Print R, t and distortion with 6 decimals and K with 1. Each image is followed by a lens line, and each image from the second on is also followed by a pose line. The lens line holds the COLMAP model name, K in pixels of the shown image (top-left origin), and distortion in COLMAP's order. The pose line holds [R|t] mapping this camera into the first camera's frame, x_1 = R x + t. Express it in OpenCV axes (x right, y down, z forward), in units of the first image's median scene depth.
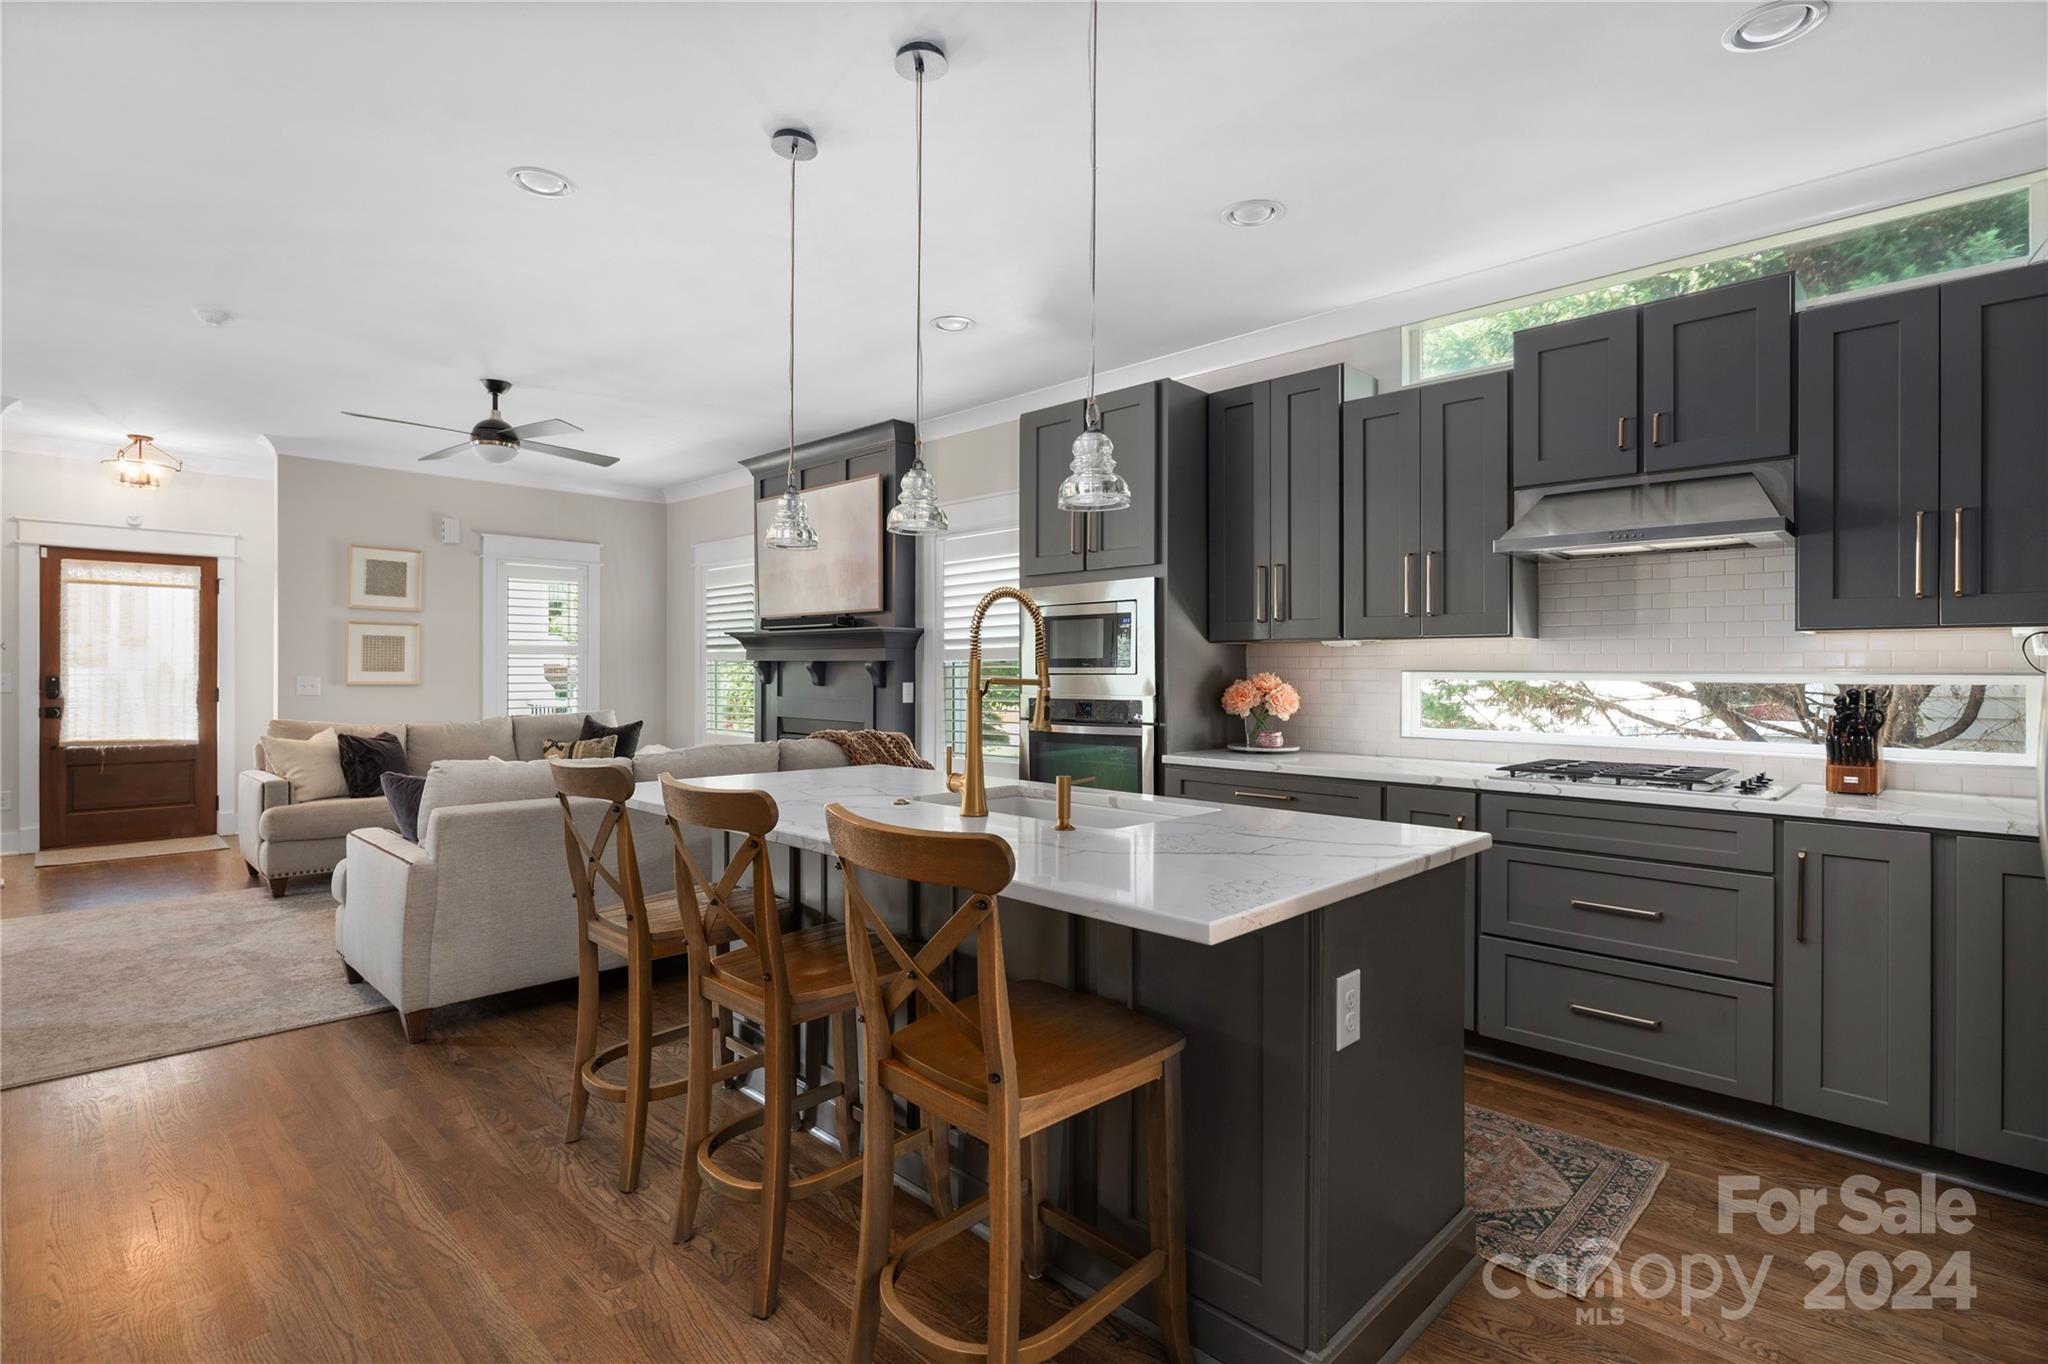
lens RADIAL K [[992.7, 0, 1060.4], [0, 992.7, 673.9], [0, 0, 1]] dist [-0.003469, -0.001105]
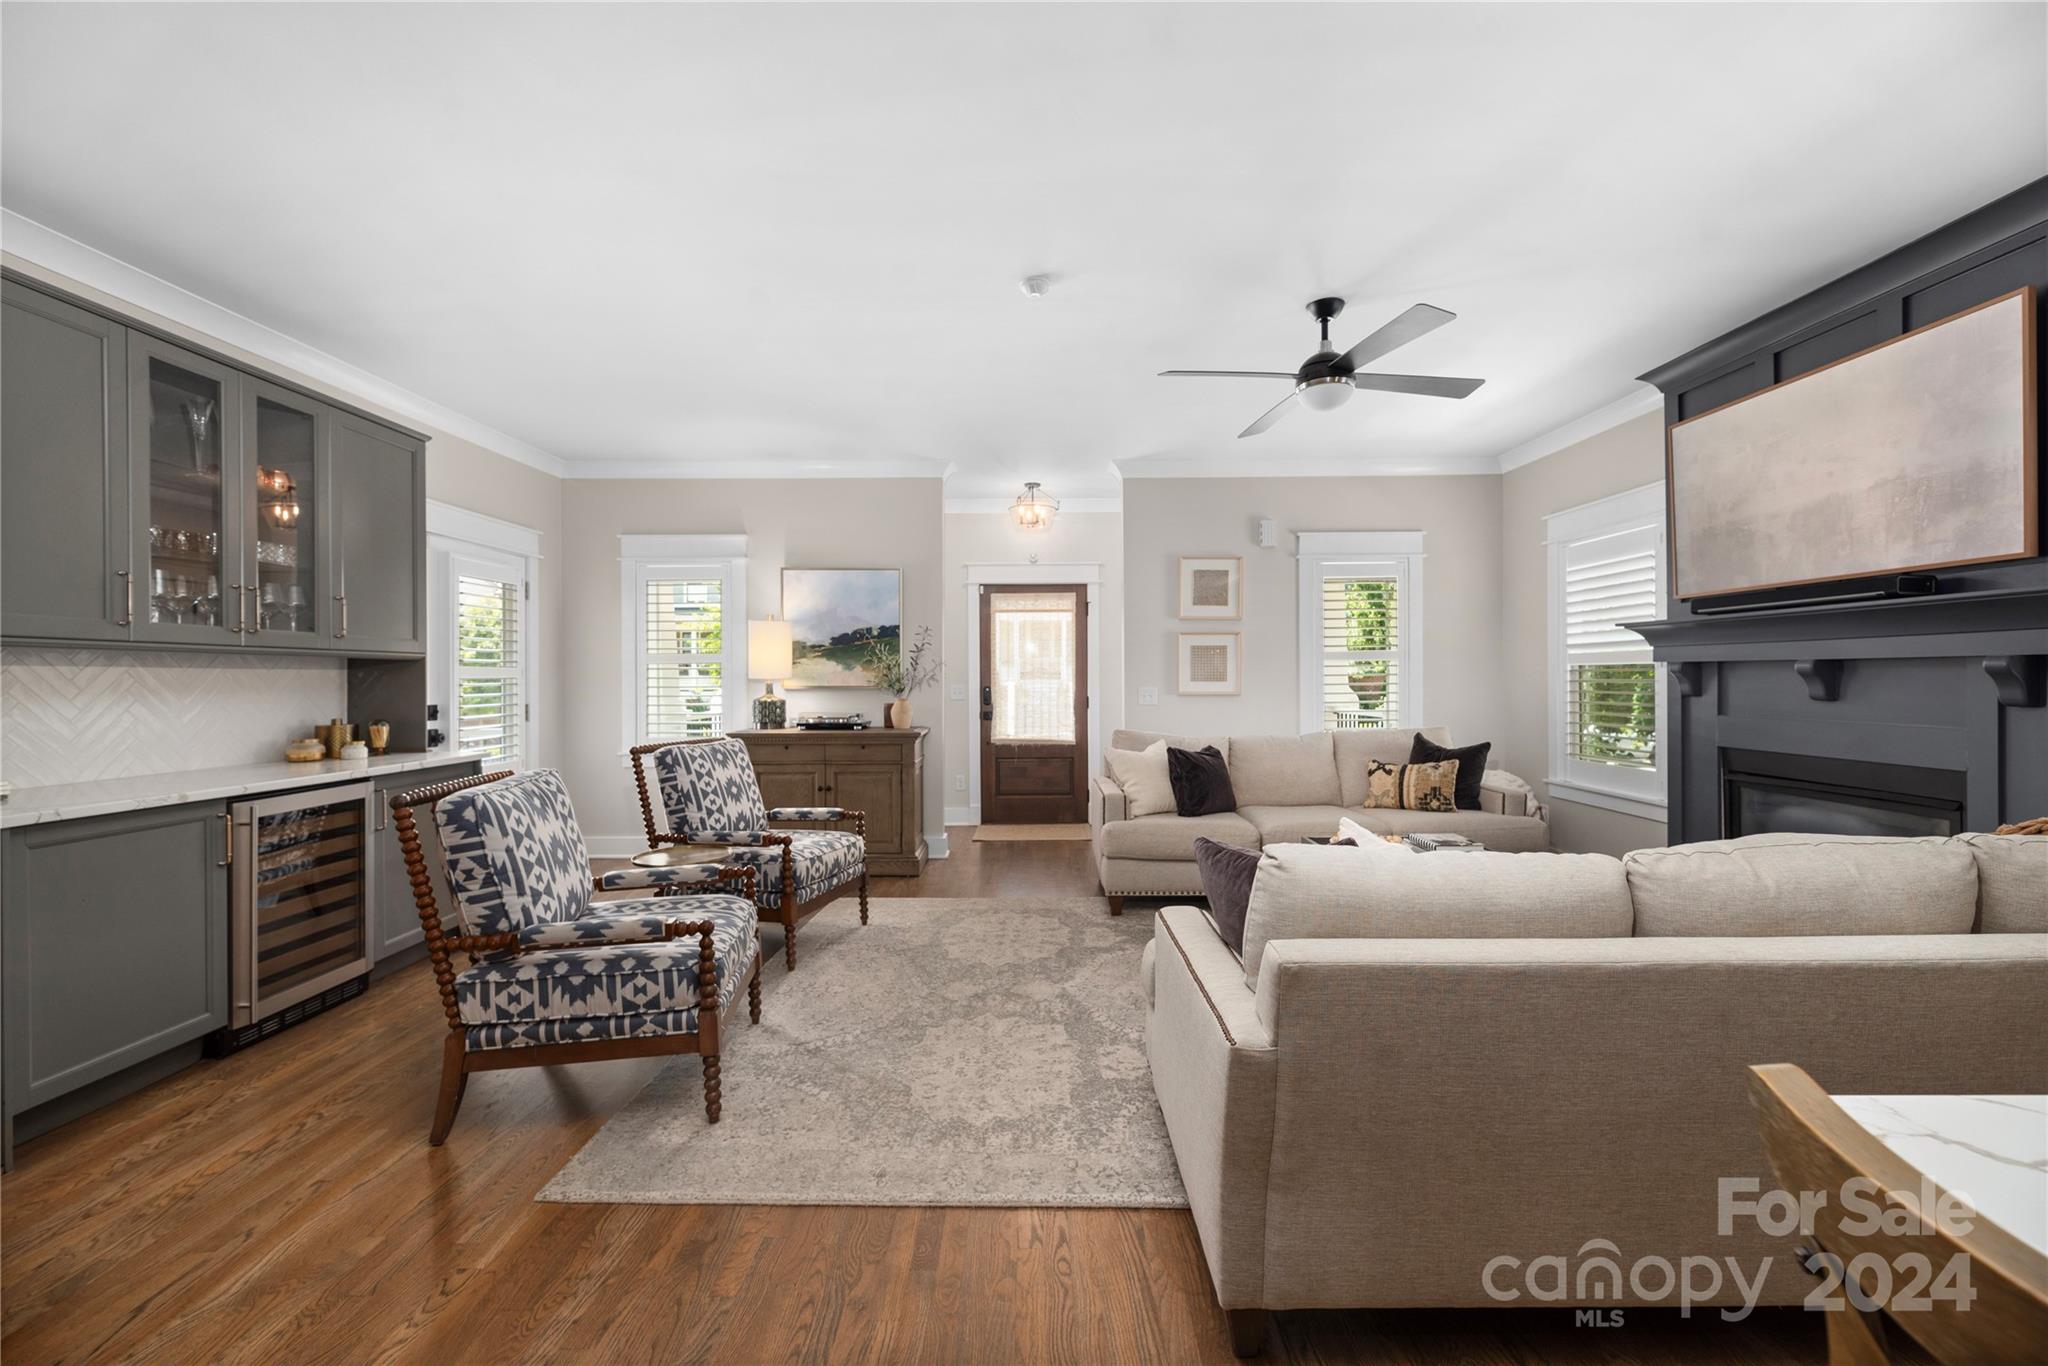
lens RADIAL K [[826.4, 0, 1024.0], [0, 826.4, 683.0], [0, 0, 1]] dist [-0.000051, 0.000042]
pose [[0.675744, -0.005345, -0.737117, -0.205279], [0.007090, 0.999975, -0.000752, -0.001812], [0.737103, -0.004718, 0.675764, 0.314685]]
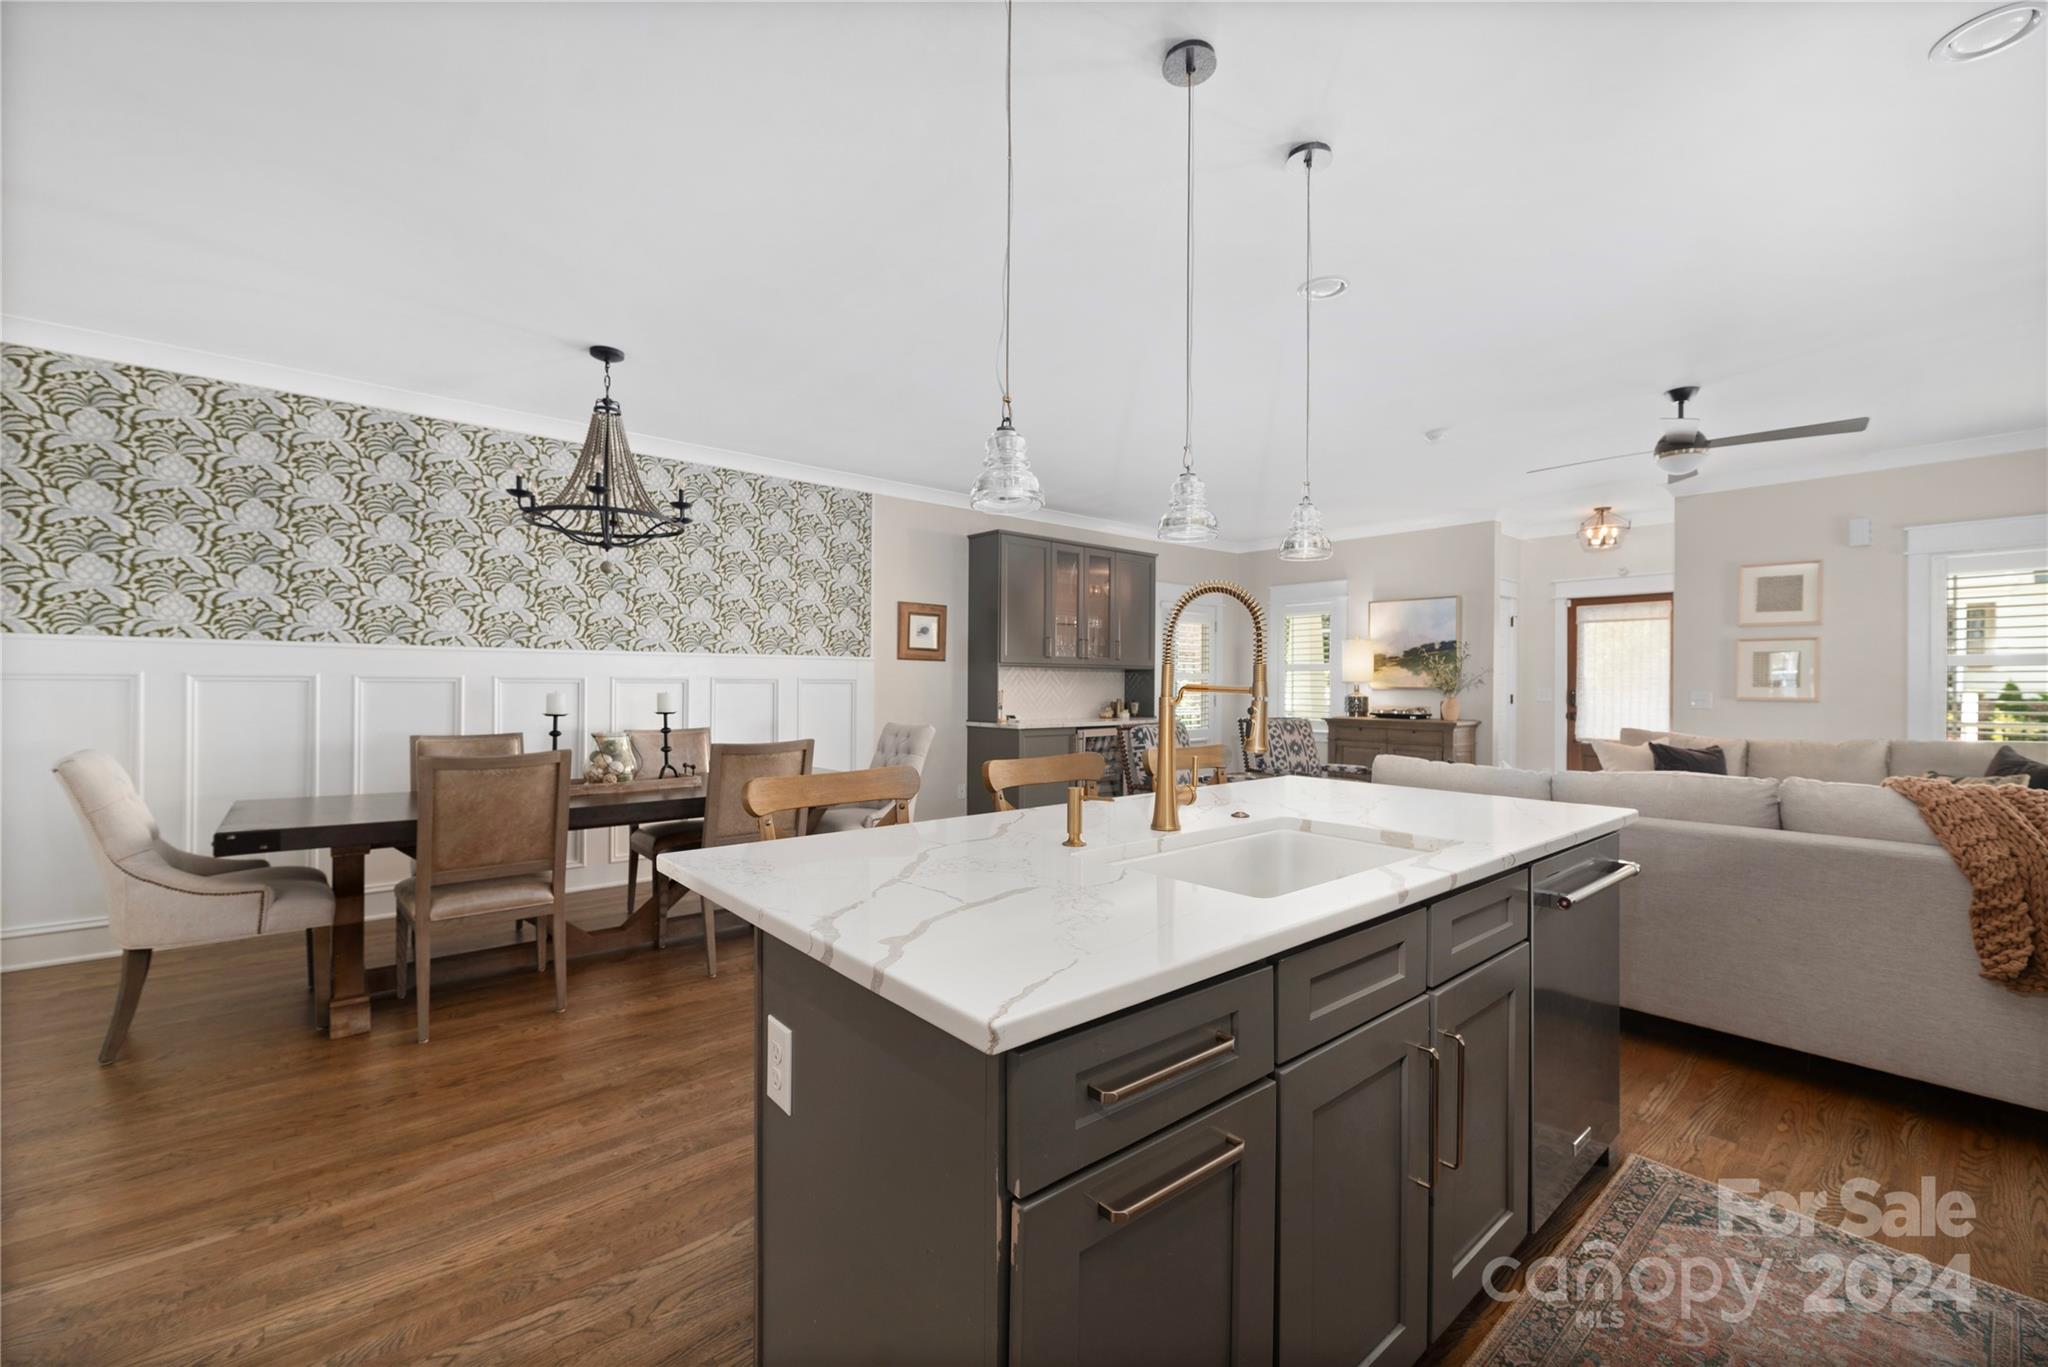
lens RADIAL K [[852.4, 0, 1024.0], [0, 852.4, 683.5], [0, 0, 1]] dist [0.001113, 0.000098]
pose [[-0.127610, -0.005347, -0.991810, 0.284212], [-0.007498, 0.999962, -0.004426, 0.003714], [0.991796, 0.006872, -0.127645, 0.371781]]
